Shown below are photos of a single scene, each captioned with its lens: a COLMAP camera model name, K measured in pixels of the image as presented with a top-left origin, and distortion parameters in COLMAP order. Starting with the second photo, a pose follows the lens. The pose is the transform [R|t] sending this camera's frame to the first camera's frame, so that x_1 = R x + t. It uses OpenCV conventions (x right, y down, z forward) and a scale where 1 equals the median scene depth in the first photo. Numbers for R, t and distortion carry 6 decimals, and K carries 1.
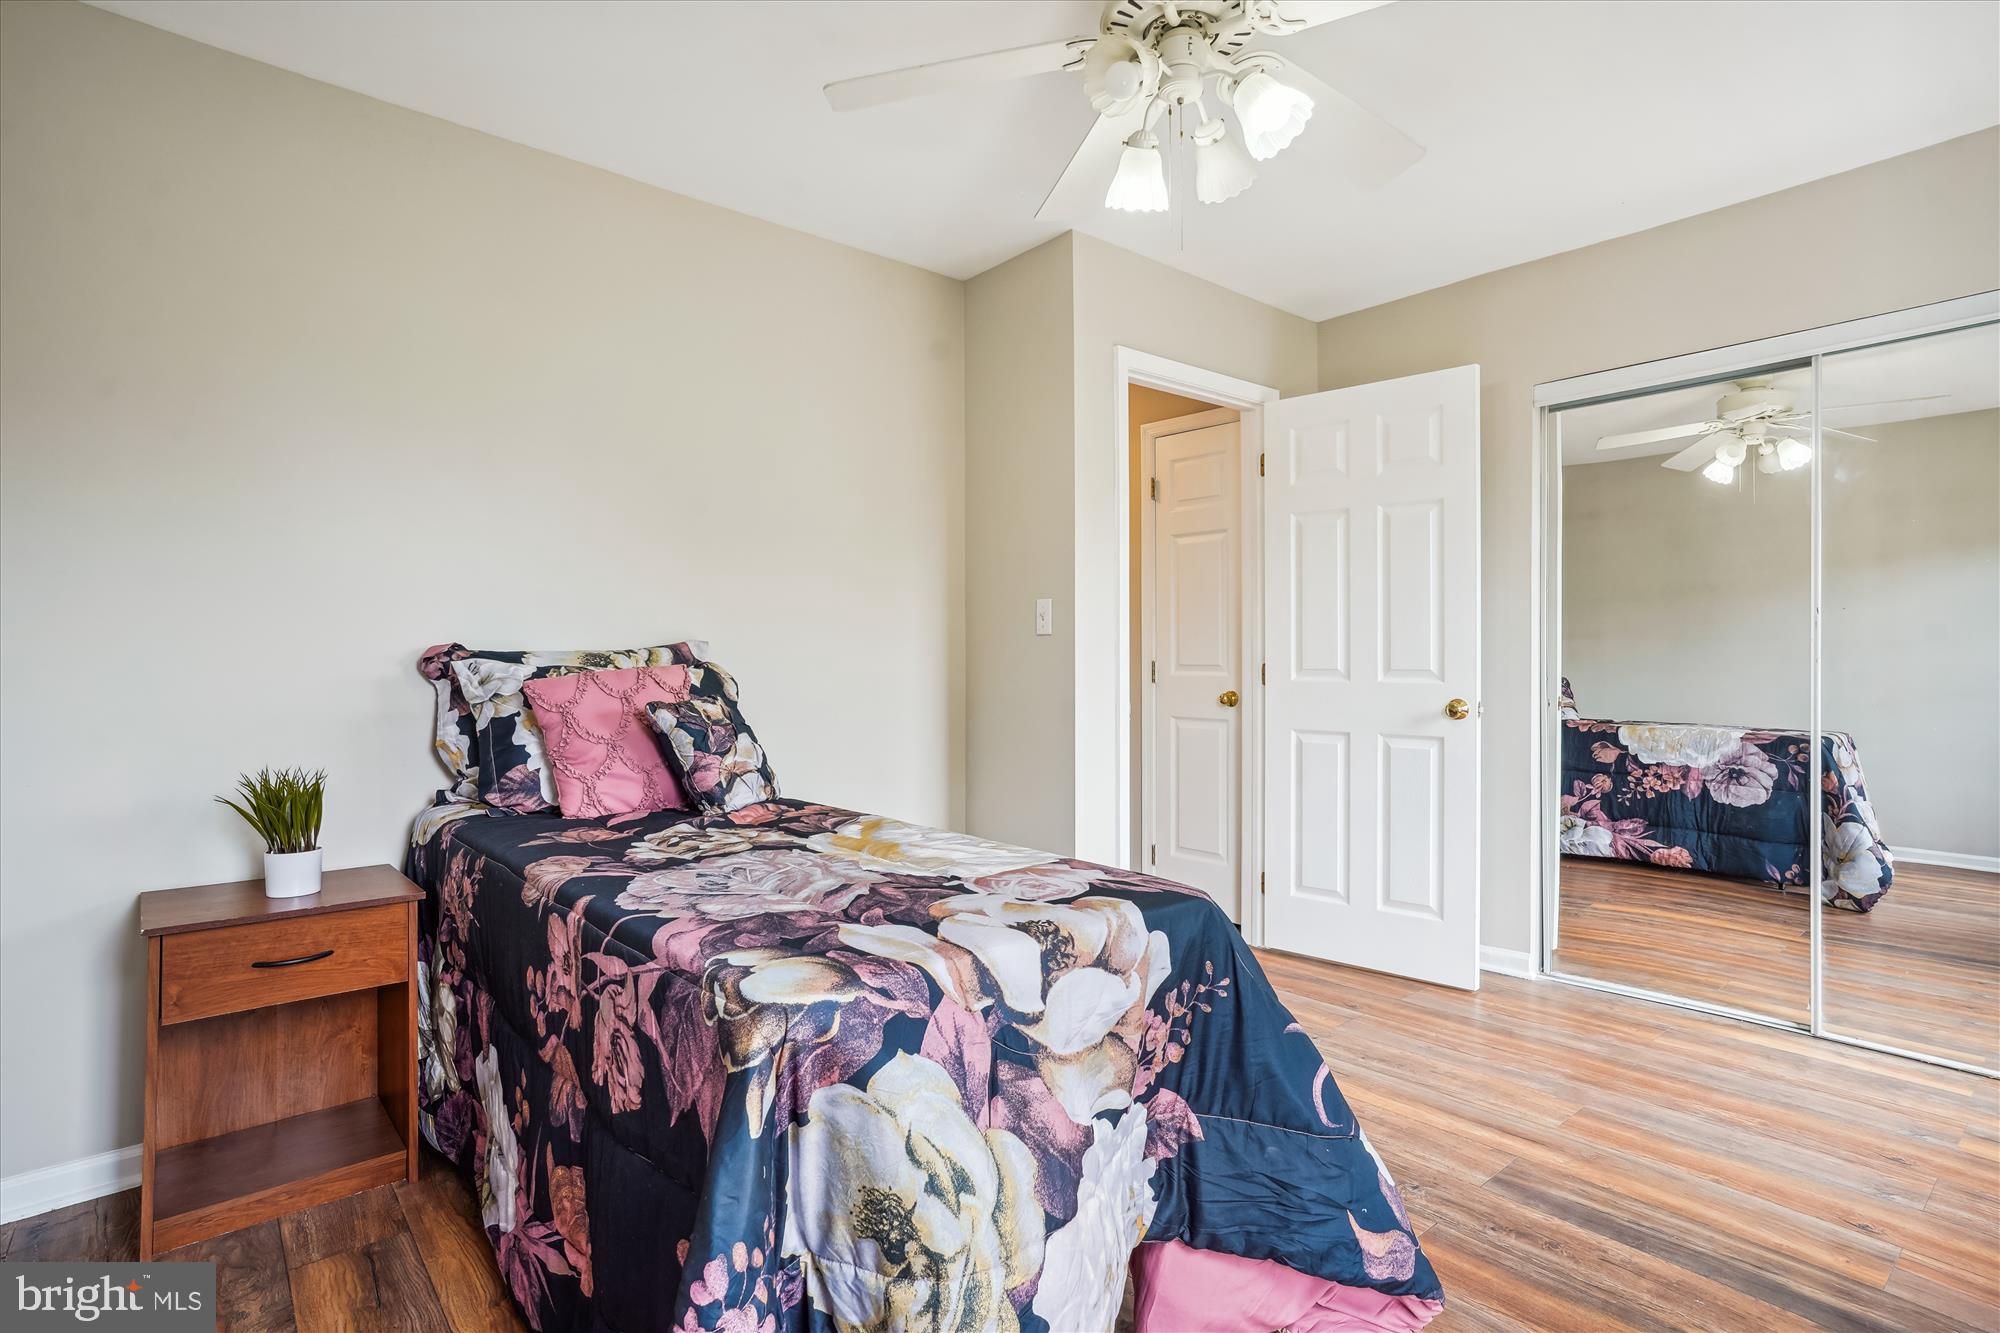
lens RADIAL K [[1007.9, 0, 1004.9], [0, 1007.9, 656.7], [0, 0, 1]] dist [-0.057476, 0.041231]
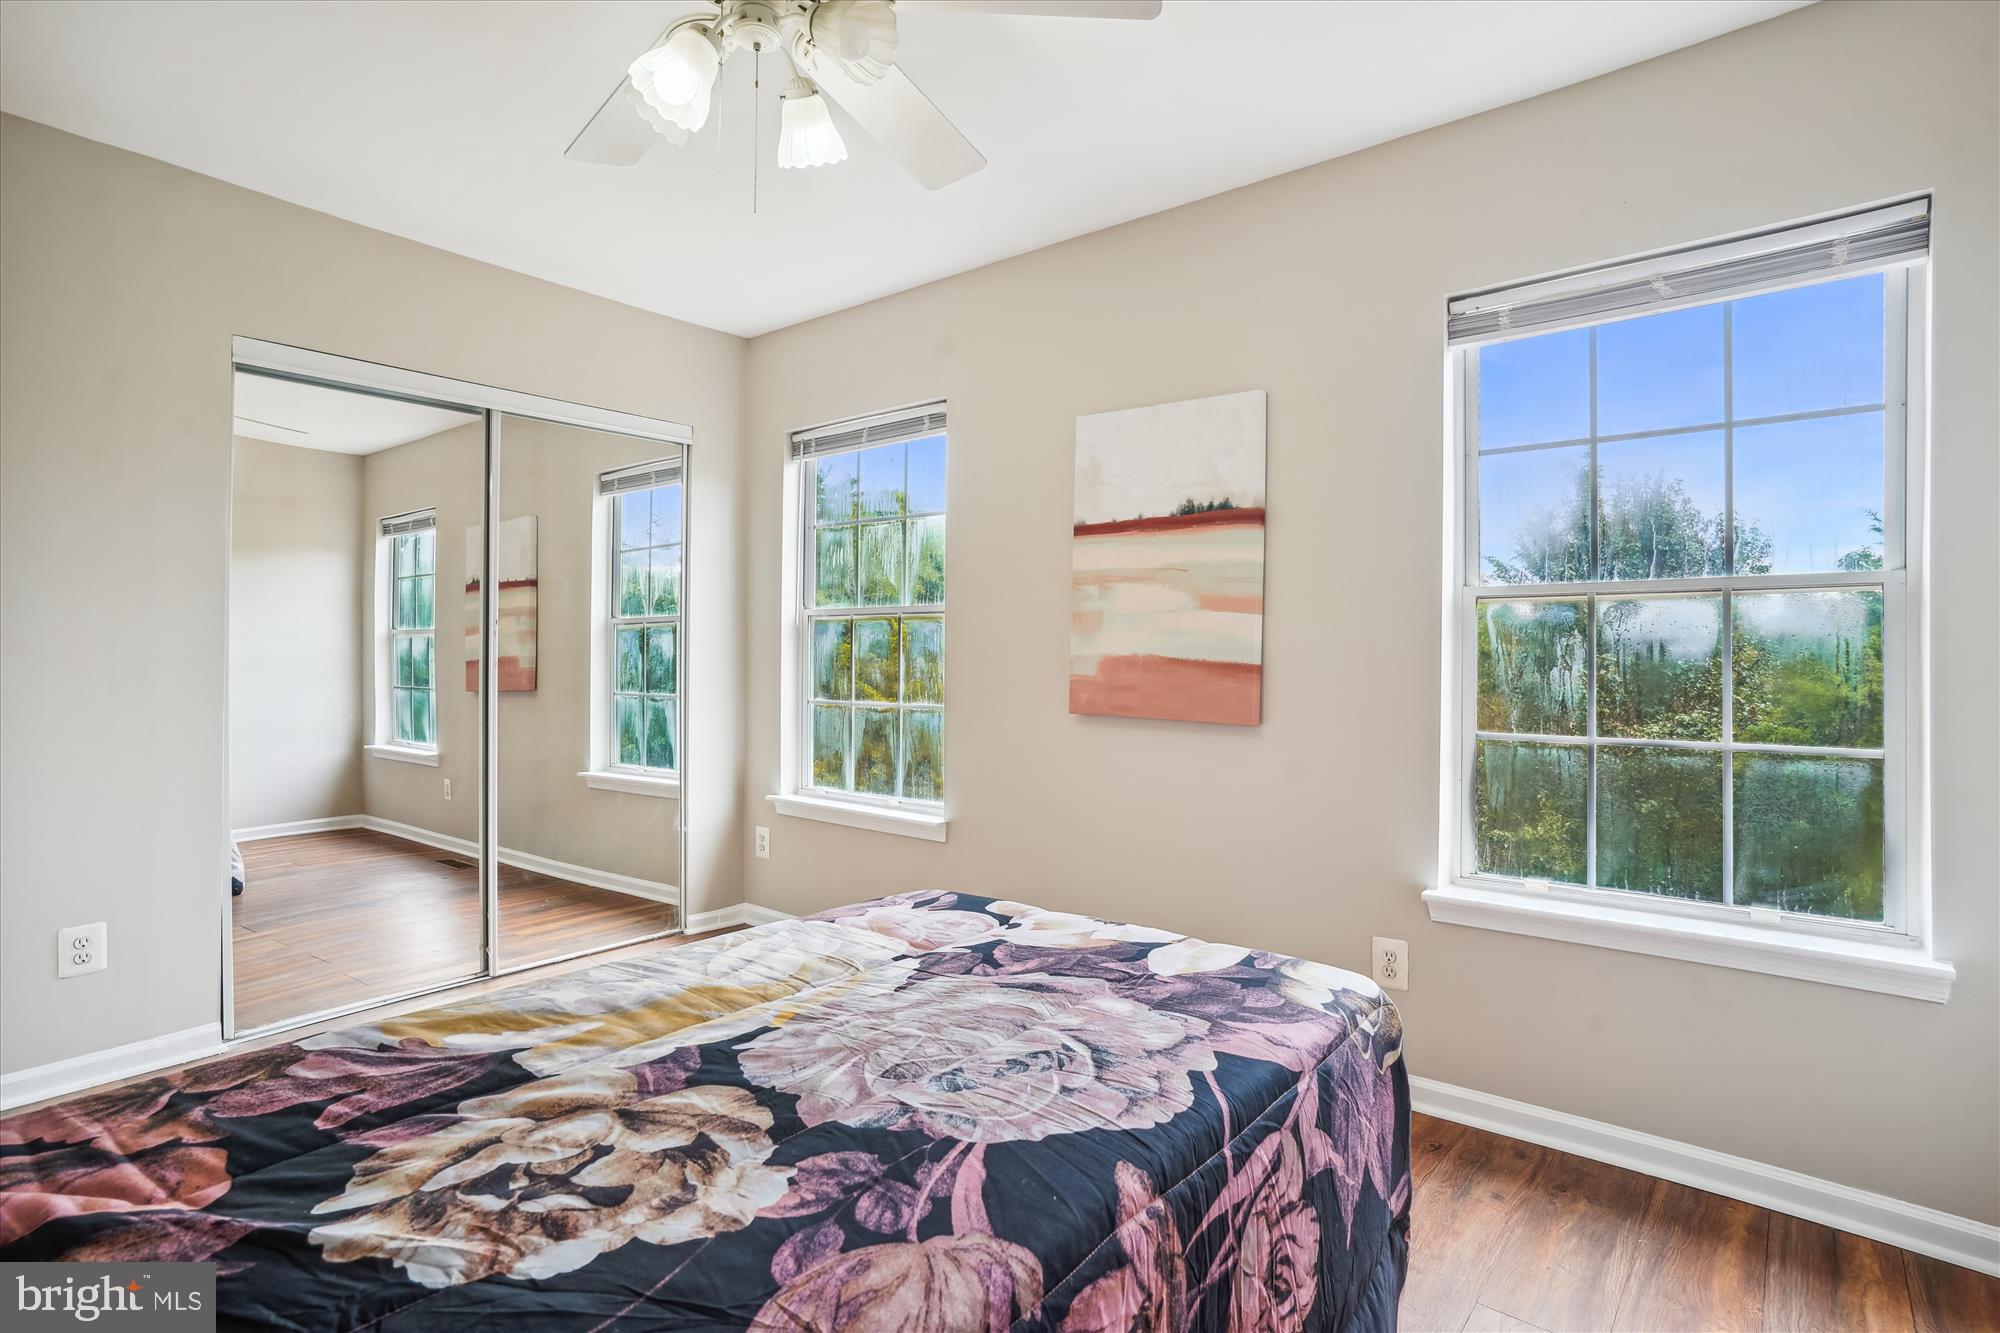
lens RADIAL K [[1007.9, 0, 1004.9], [0, 1007.9, 656.7], [0, 0, 1]] dist [-0.057476, 0.041231]
pose [[-0.186557, -0.000095, 0.982444, -1.021227], [-0.005007, 0.999987, -0.000854, -0.015228], [-0.982431, -0.005079, -0.186555, 1.320619]]
